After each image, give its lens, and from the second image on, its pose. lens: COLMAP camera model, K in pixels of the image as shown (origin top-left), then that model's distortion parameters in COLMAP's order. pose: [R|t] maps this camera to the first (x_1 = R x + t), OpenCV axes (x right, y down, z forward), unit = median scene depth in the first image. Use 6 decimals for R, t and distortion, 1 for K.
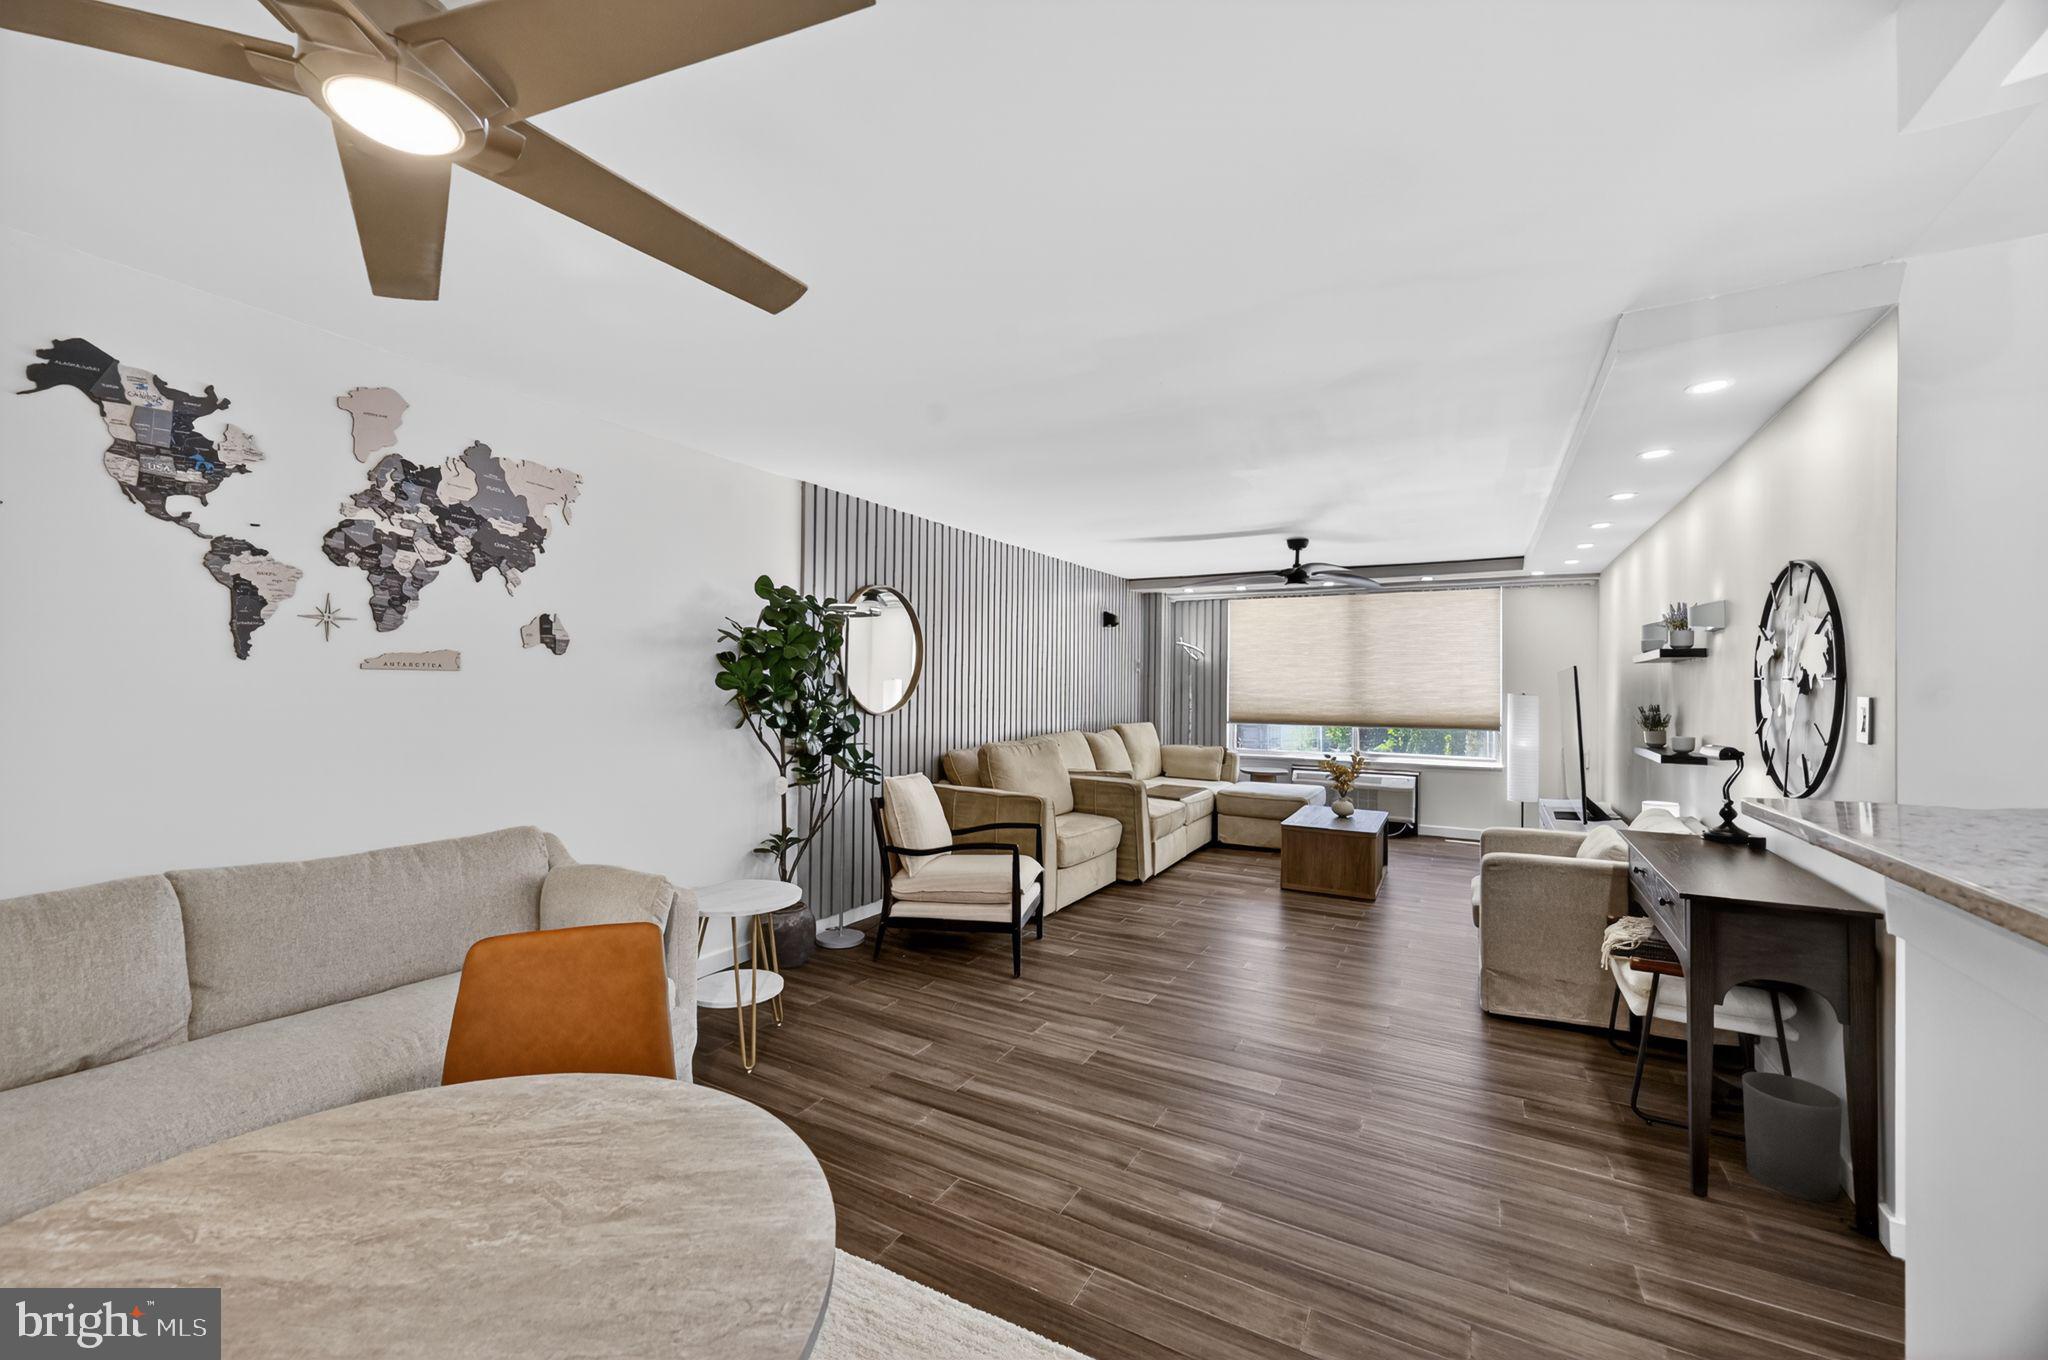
lens RADIAL K [[807.0, 0, 1008.0], [0, 807.0, 677.6], [0, 0, 1]] dist [0.001417, 0.000195]
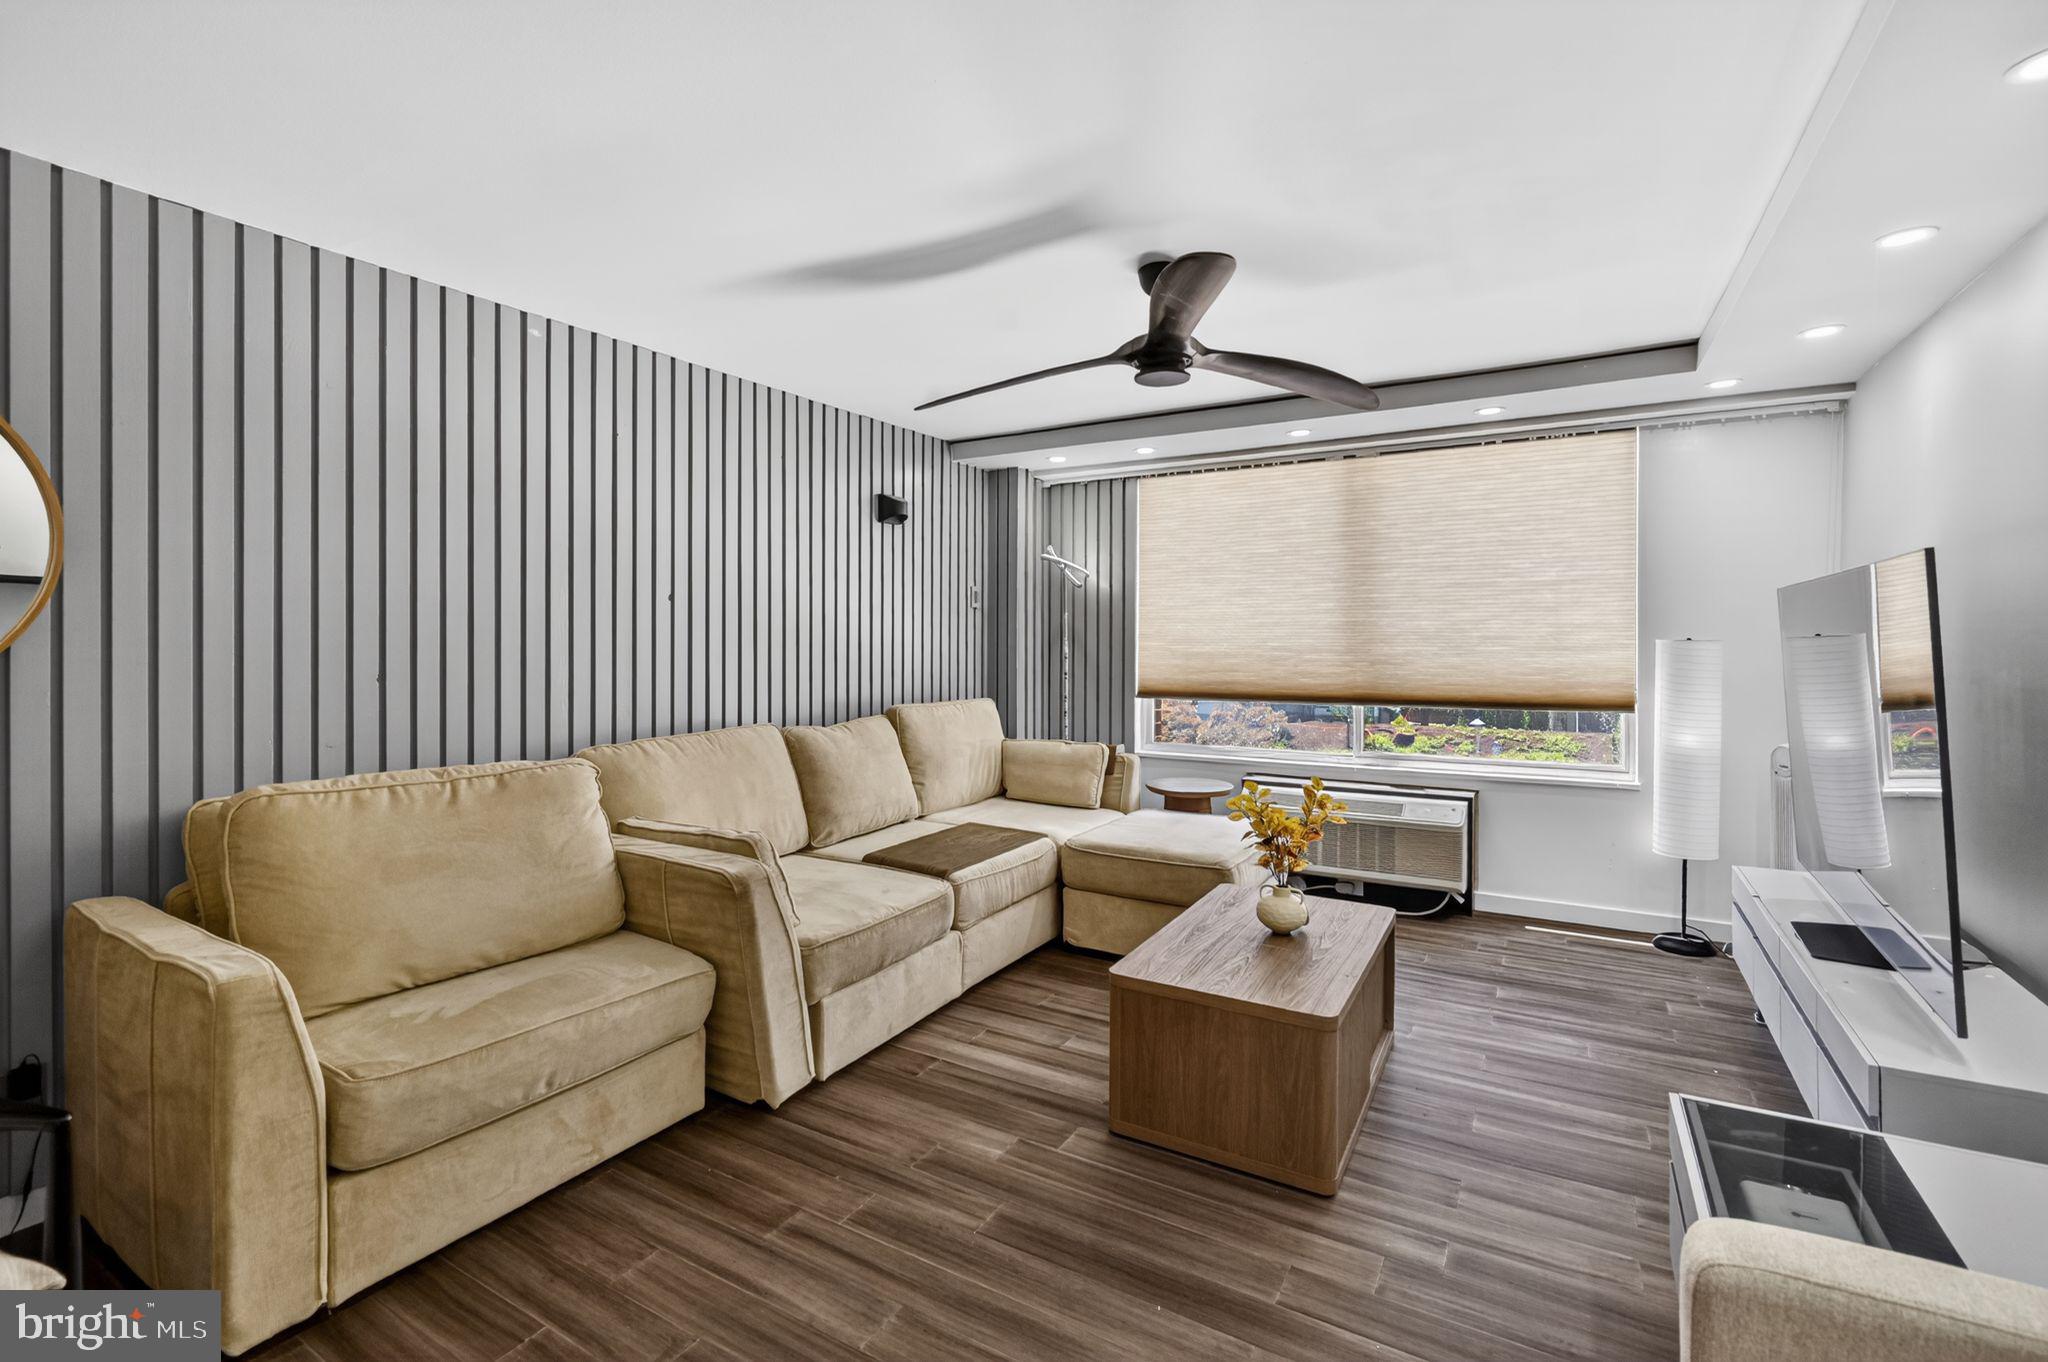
lens RADIAL K [[895.0, 0, 1017.8], [0, 895.0, 653.0], [0, 0, 1]] dist [0.003302, 0.001345]
pose [[0.999720, -0.011360, -0.020770, 0.230109], [0.011794, 0.999712, 0.020899, 0.012065], [0.020527, -0.021138, 0.999566, 0.423621]]
